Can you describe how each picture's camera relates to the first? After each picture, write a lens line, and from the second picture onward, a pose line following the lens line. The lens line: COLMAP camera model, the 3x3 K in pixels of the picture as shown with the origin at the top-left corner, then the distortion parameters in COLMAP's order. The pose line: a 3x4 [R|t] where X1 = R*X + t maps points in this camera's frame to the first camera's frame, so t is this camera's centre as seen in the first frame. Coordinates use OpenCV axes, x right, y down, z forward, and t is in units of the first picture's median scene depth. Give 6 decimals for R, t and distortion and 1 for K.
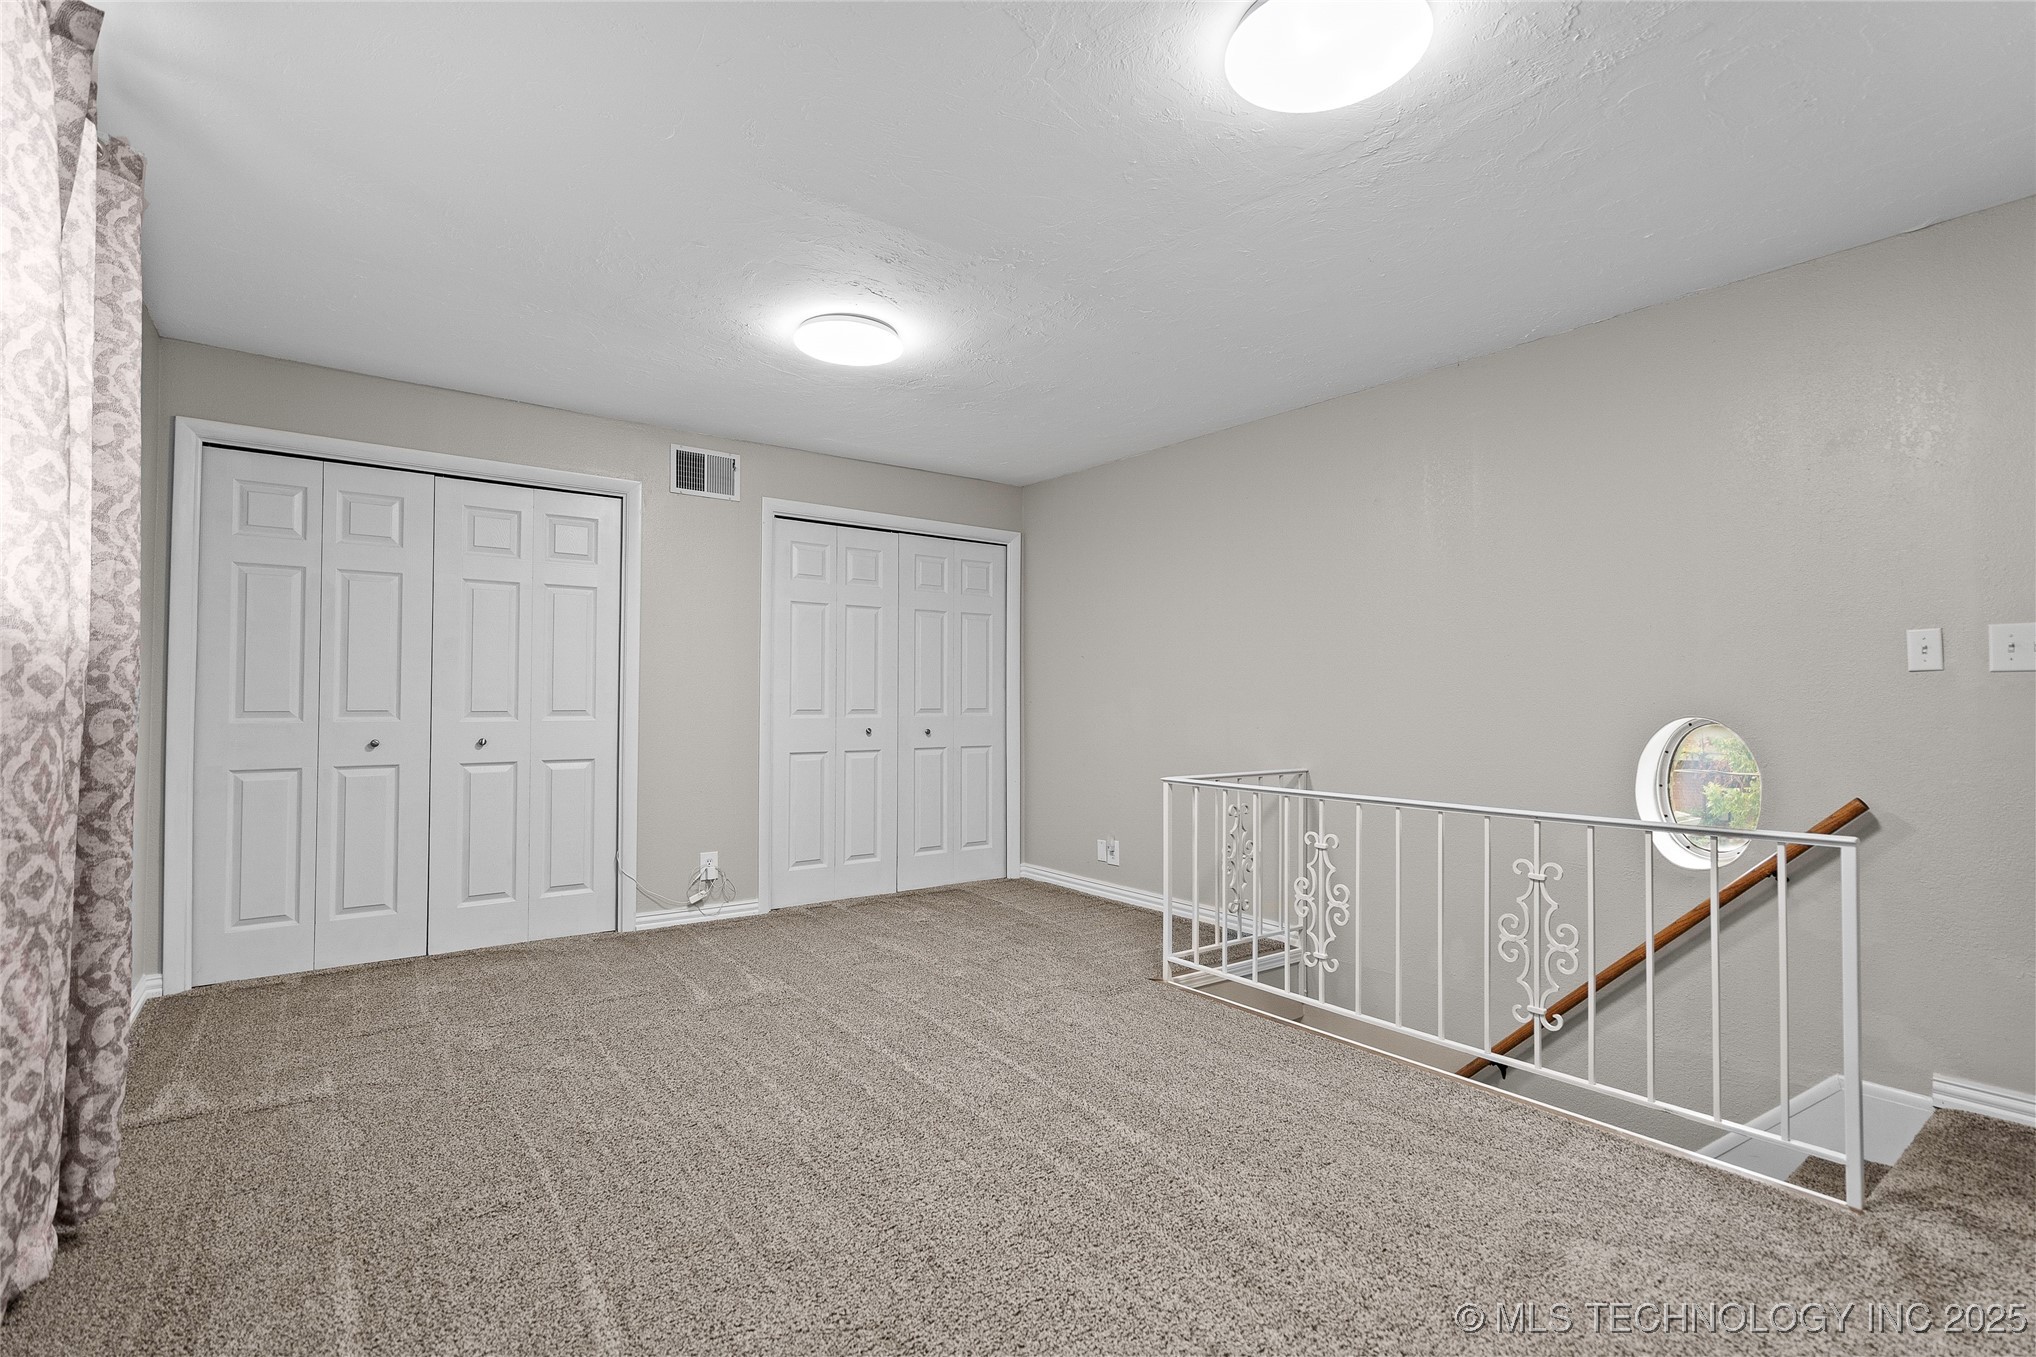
lens RADIAL K [[937.1, 0, 1018.0], [0, 937.1, 677.3], [0, 0, 1]] dist [0.000236, 0.000544]
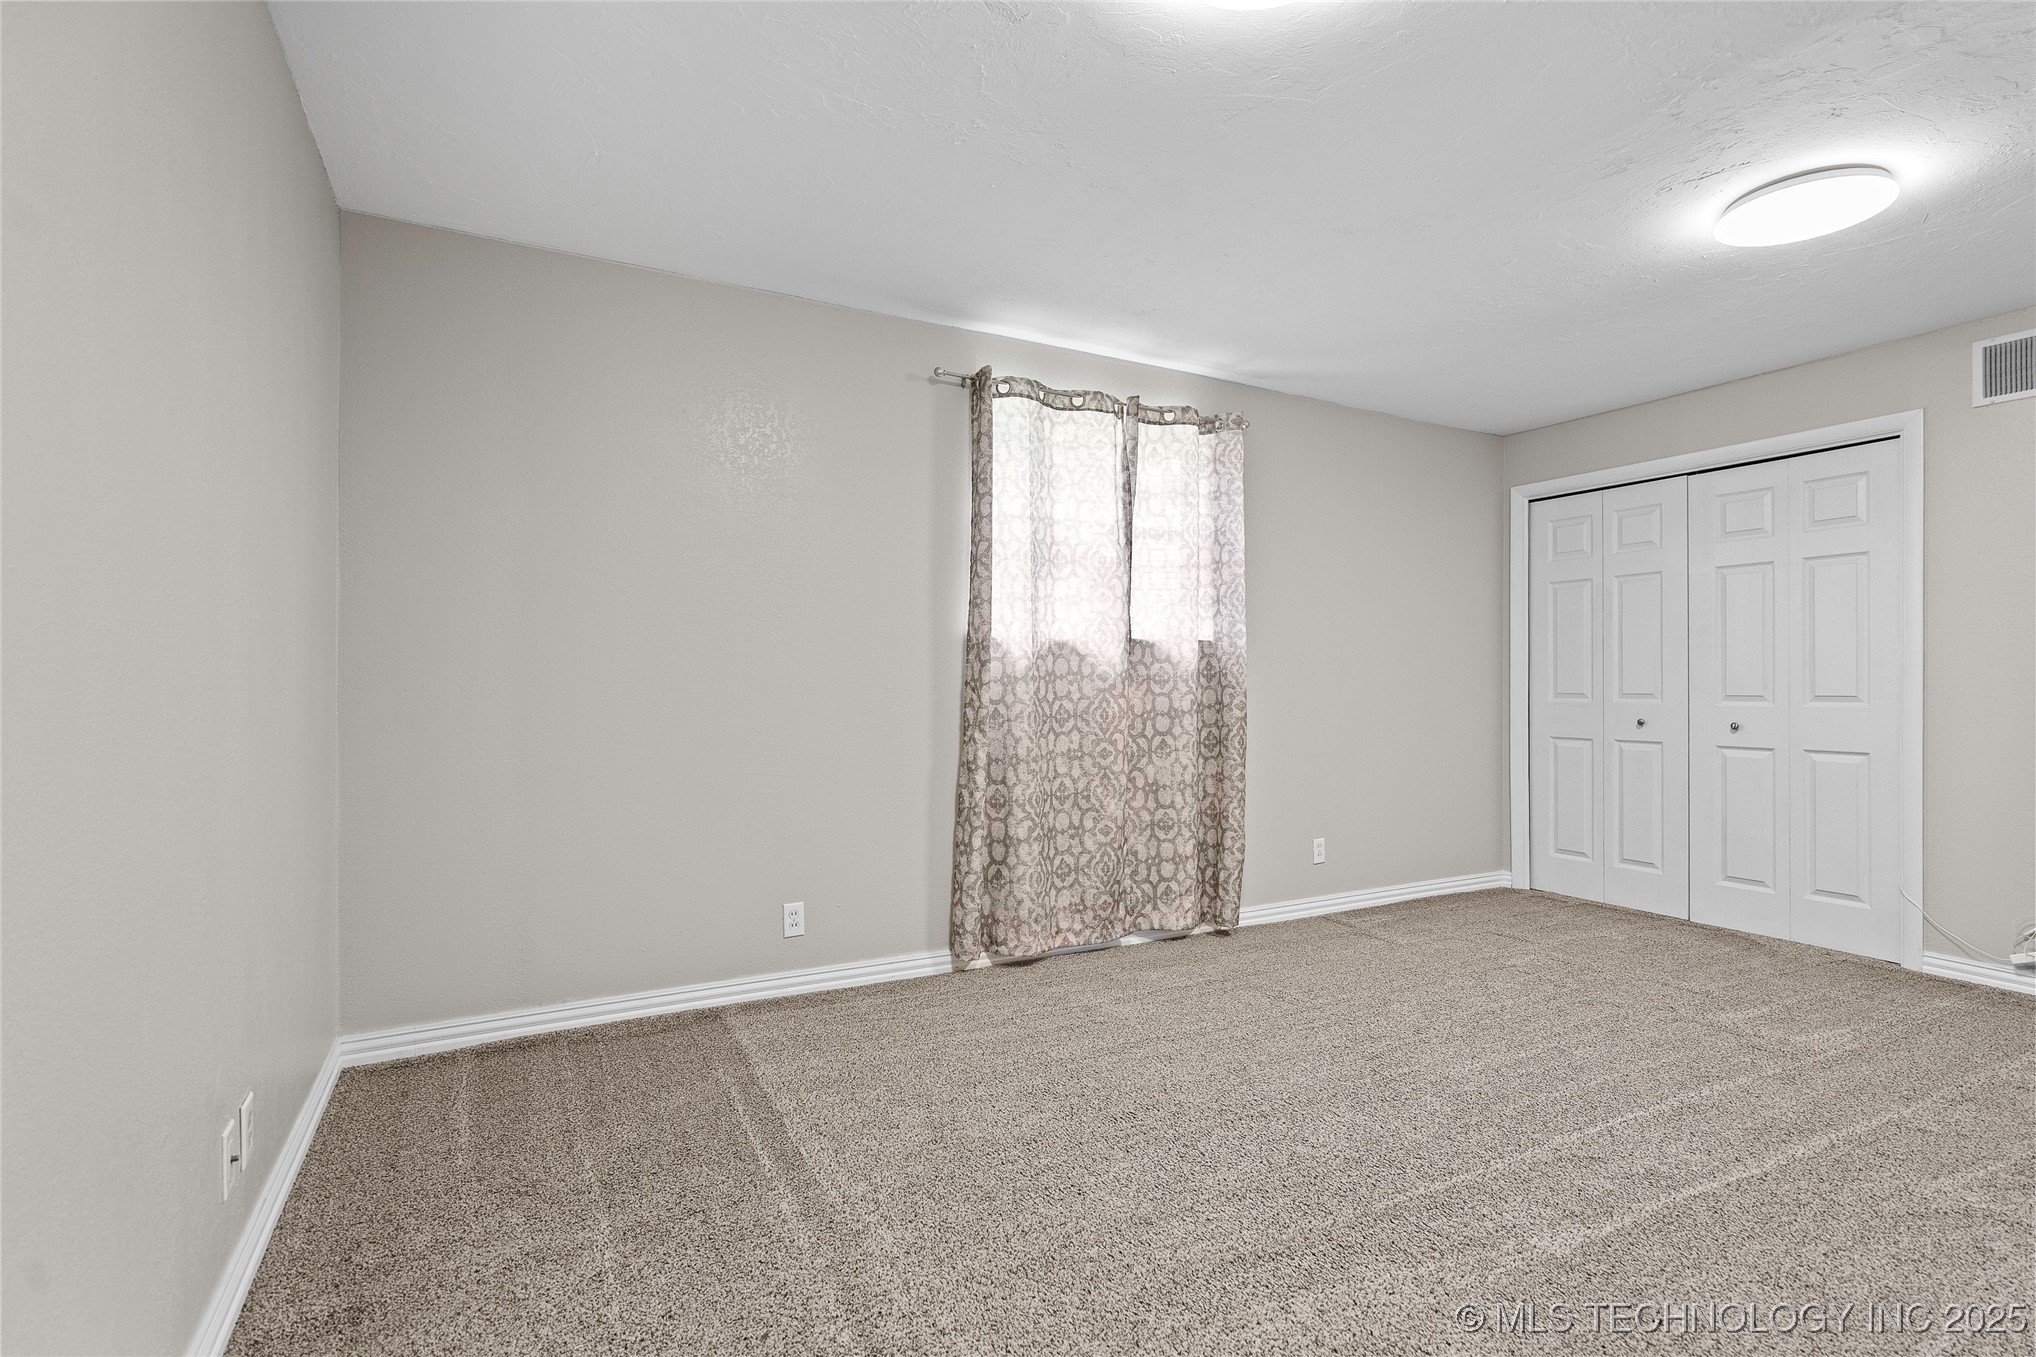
lens RADIAL K [[937.1, 0, 1018.0], [0, 937.1, 677.3], [0, 0, 1]] dist [0.000236, 0.000544]
pose [[-0.140572, -0.009429, -0.990026, 0.622710], [0.023408, 0.999643, -0.012845, 0.013533], [0.989794, -0.024980, -0.140301, 0.444378]]
